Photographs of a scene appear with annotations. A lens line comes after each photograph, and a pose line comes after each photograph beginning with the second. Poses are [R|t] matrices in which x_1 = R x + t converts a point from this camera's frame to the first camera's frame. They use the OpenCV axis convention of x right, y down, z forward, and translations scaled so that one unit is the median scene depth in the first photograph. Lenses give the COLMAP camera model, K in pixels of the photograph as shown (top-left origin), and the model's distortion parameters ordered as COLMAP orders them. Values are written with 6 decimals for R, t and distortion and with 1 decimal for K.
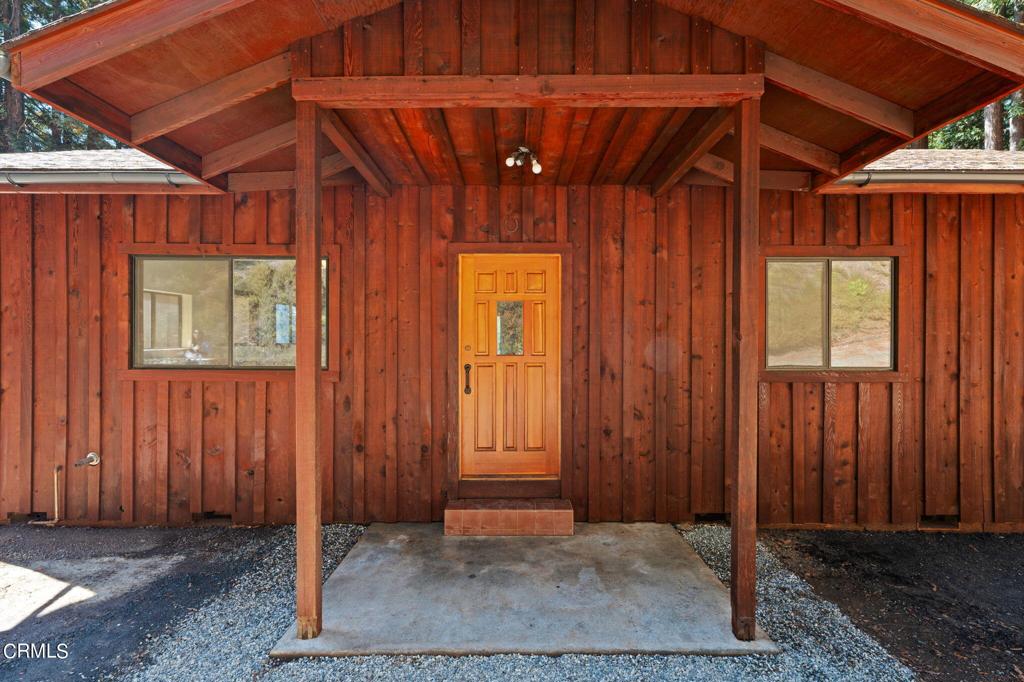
lens RADIAL K [[509.2, 0, 516.2], [0, 509.2, 338.0], [0, 0, 1]] dist [0.002008, 0.000274]
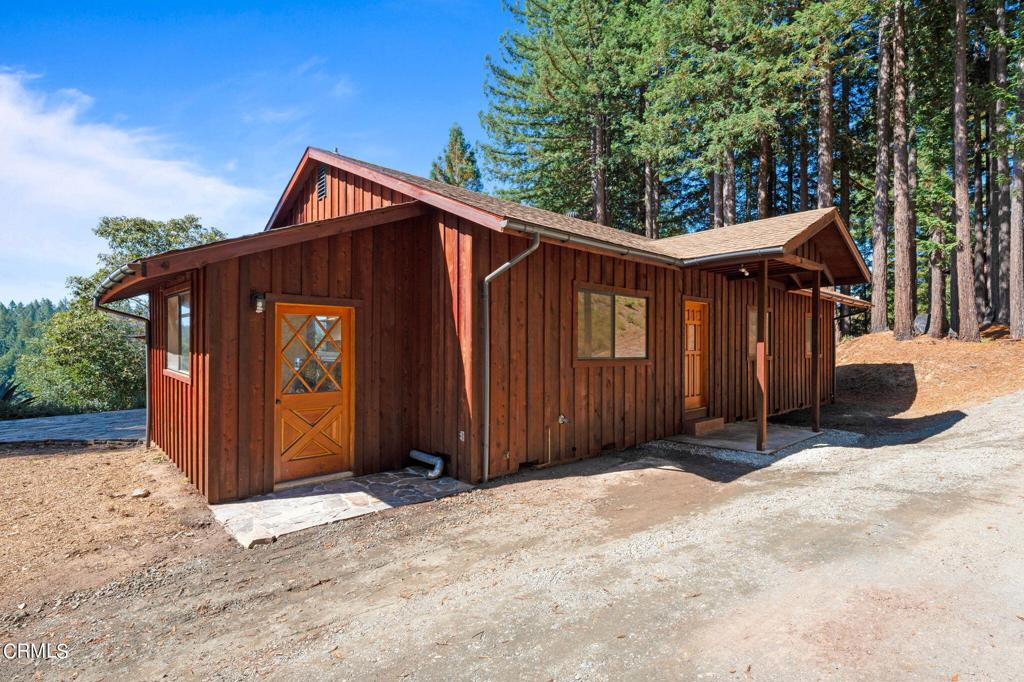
lens RADIAL K [[509.2, 0, 516.2], [0, 509.2, 338.0], [0, 0, 1]] dist [0.002008, 0.000274]
pose [[0.737284, 0.001947, 0.675580, -0.771383], [0.000773, 0.999993, -0.003726, -0.003760], [-0.675582, 0.003270, 0.737278, -0.027212]]
